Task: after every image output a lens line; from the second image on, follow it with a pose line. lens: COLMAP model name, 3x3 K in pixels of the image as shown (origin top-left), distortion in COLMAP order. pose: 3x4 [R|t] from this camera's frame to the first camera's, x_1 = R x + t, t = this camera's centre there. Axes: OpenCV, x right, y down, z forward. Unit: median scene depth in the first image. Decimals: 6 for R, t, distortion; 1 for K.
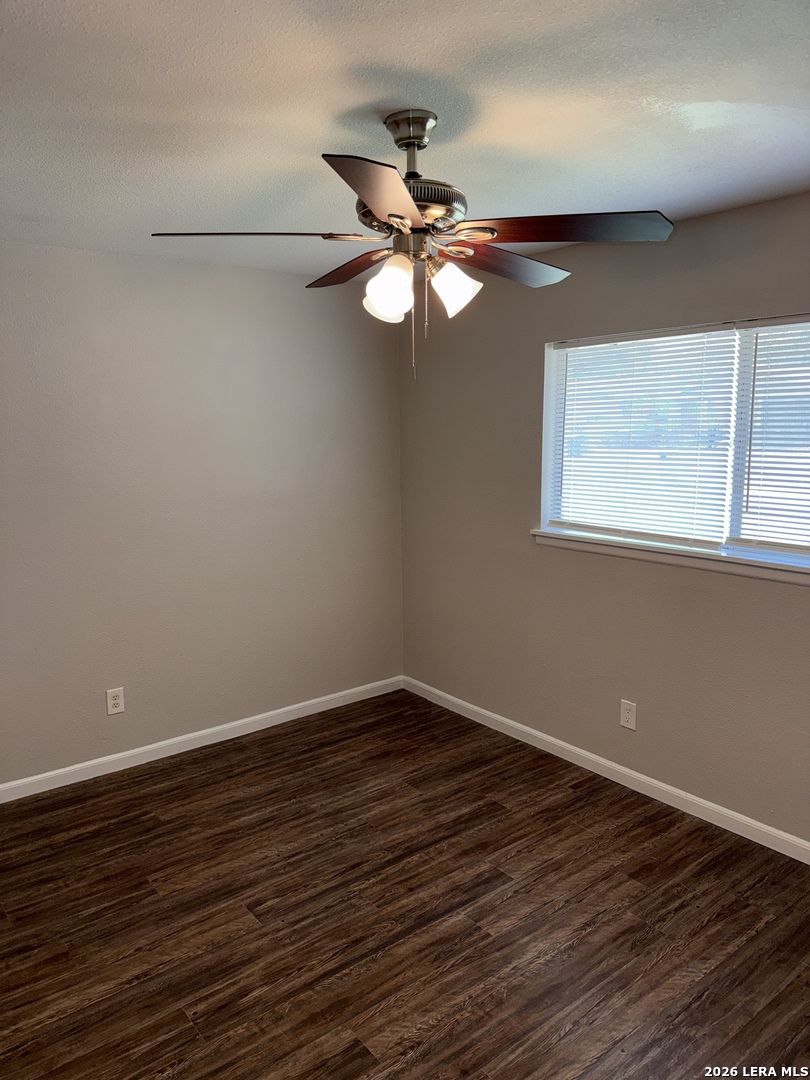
lens RADIAL K [[748.8, 0, 406.3], [0, 748.8, 539.7], [0, 0, 1]] dist [0.013810, 0.002622]
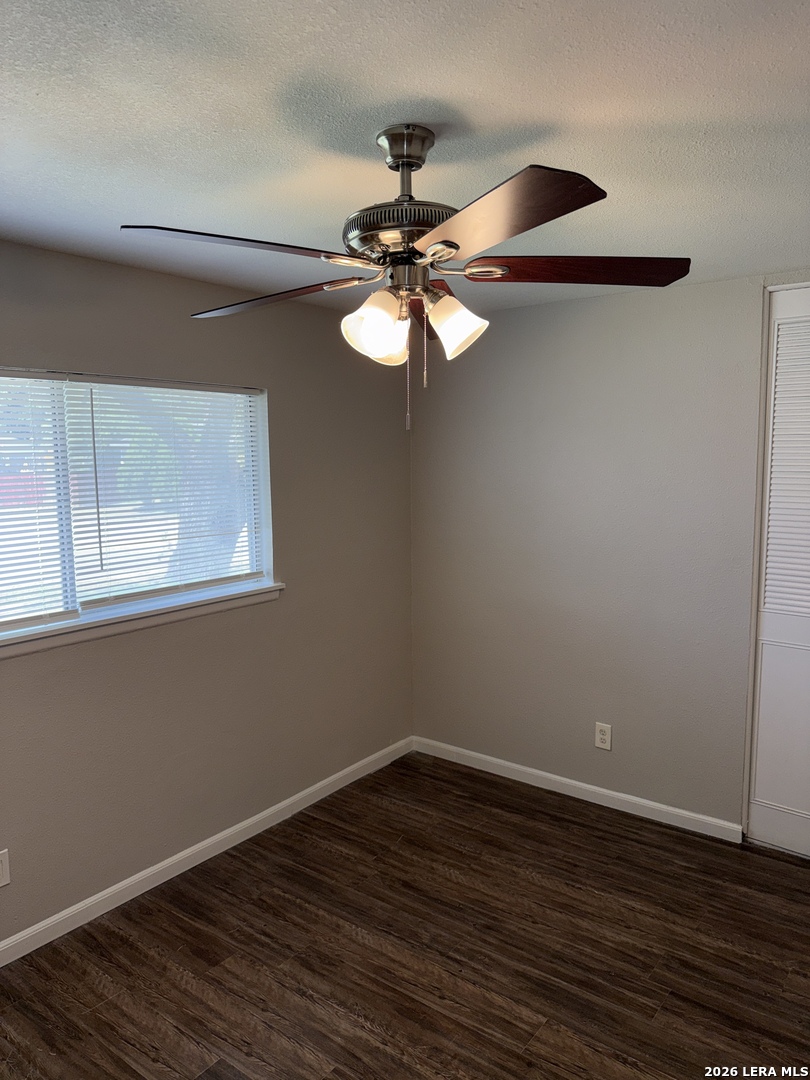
lens RADIAL K [[748.8, 0, 405.0], [0, 748.8, 540.7], [0, 0, 1]] dist [0.013810, 0.002622]
pose [[-0.210236, -0.095937, 0.972932, -0.606902], [0.168480, 0.976730, 0.132717, -0.146394], [-0.963024, 0.191821, -0.189180, 0.856637]]
